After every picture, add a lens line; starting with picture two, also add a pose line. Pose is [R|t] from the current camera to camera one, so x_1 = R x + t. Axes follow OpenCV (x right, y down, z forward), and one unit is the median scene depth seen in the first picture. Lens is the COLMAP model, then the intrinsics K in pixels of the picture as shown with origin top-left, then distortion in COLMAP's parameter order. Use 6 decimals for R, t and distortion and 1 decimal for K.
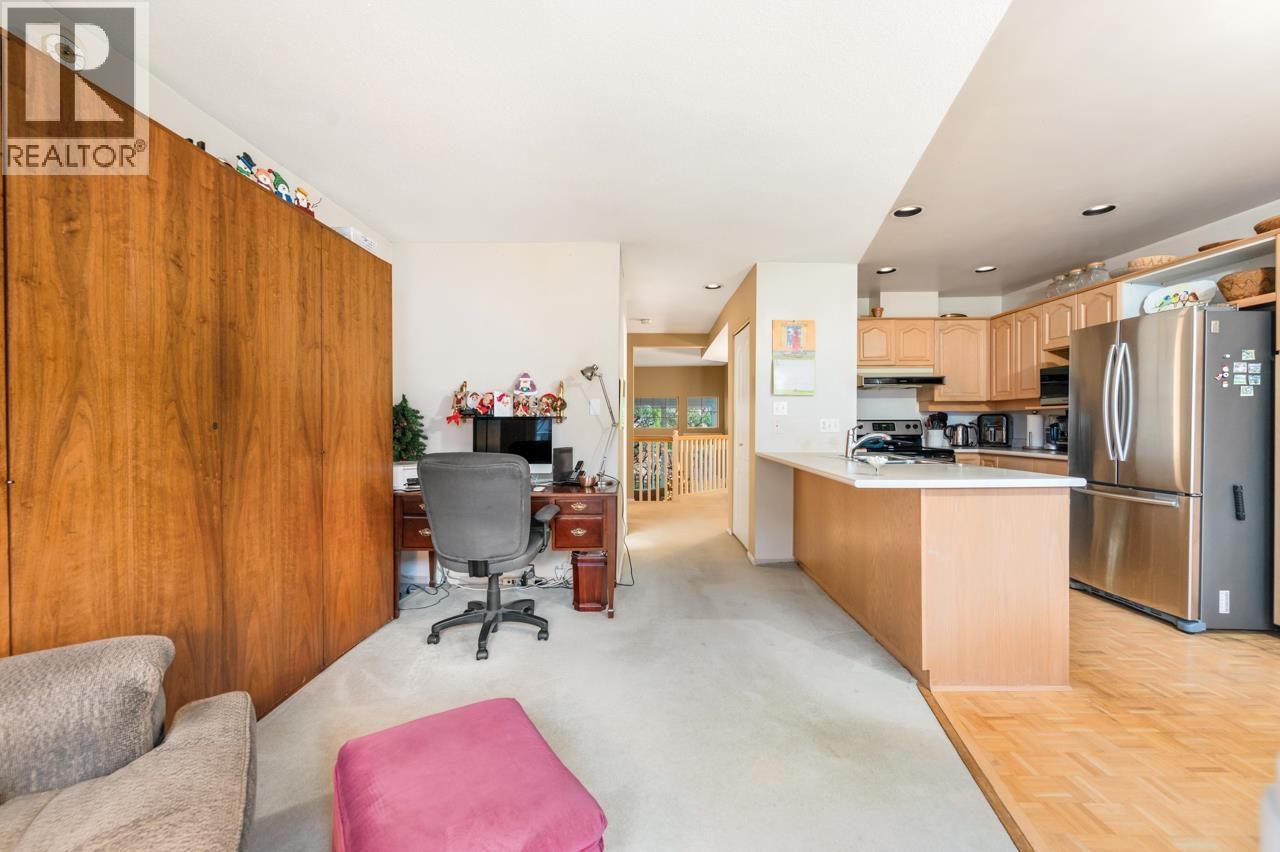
lens RADIAL K [[522.4, 0, 640.0], [0, 522.4, 426.0], [0, 0, 1]] dist [0.000823, 0.000203]
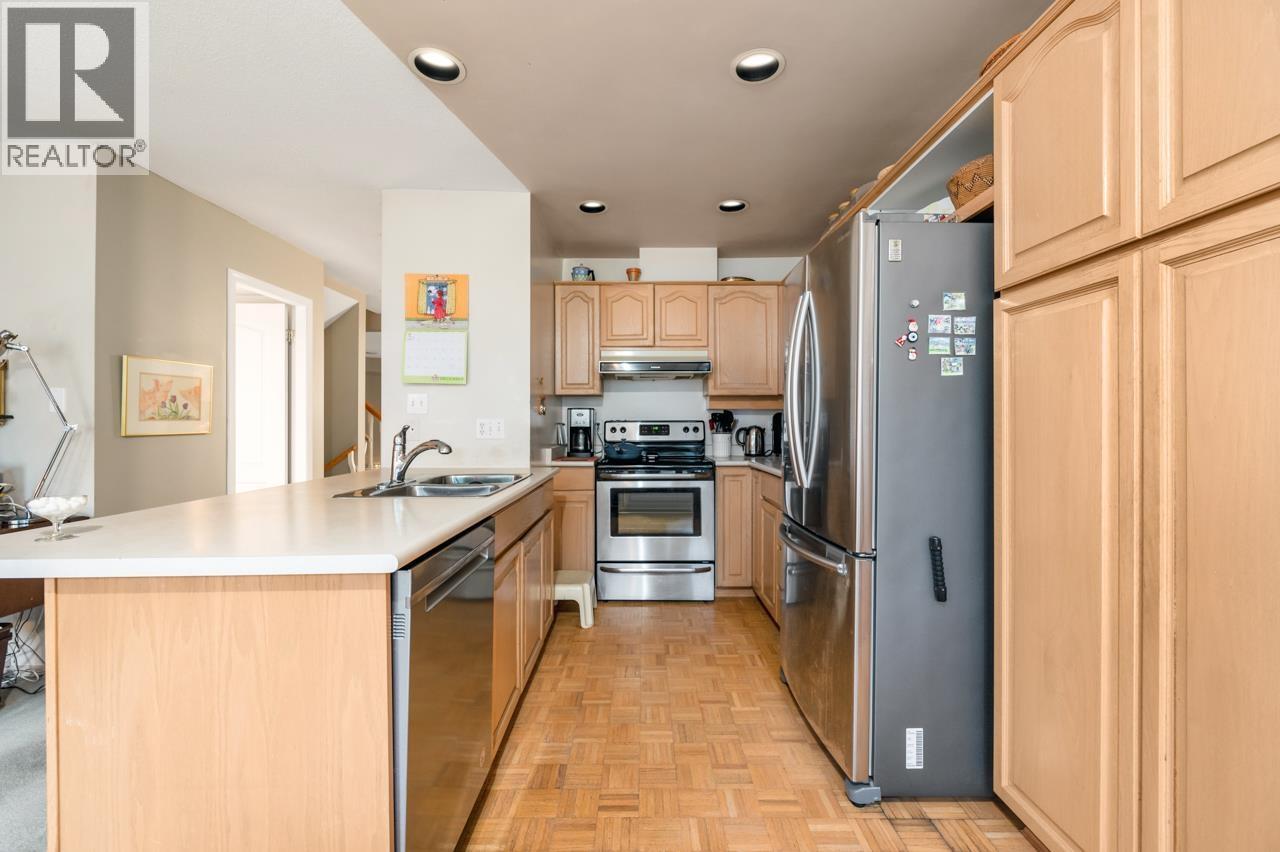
lens RADIAL K [[540.3, 0, 640.0], [0, 540.3, 424.0], [0, 0, 1]] dist [-0.000679, 0.000045]
pose [[0.999832, -0.001060, 0.018293, 0.581277], [0.001211, 0.999965, -0.008242, -0.001009], [-0.018283, 0.008263, 0.999799, 0.308014]]
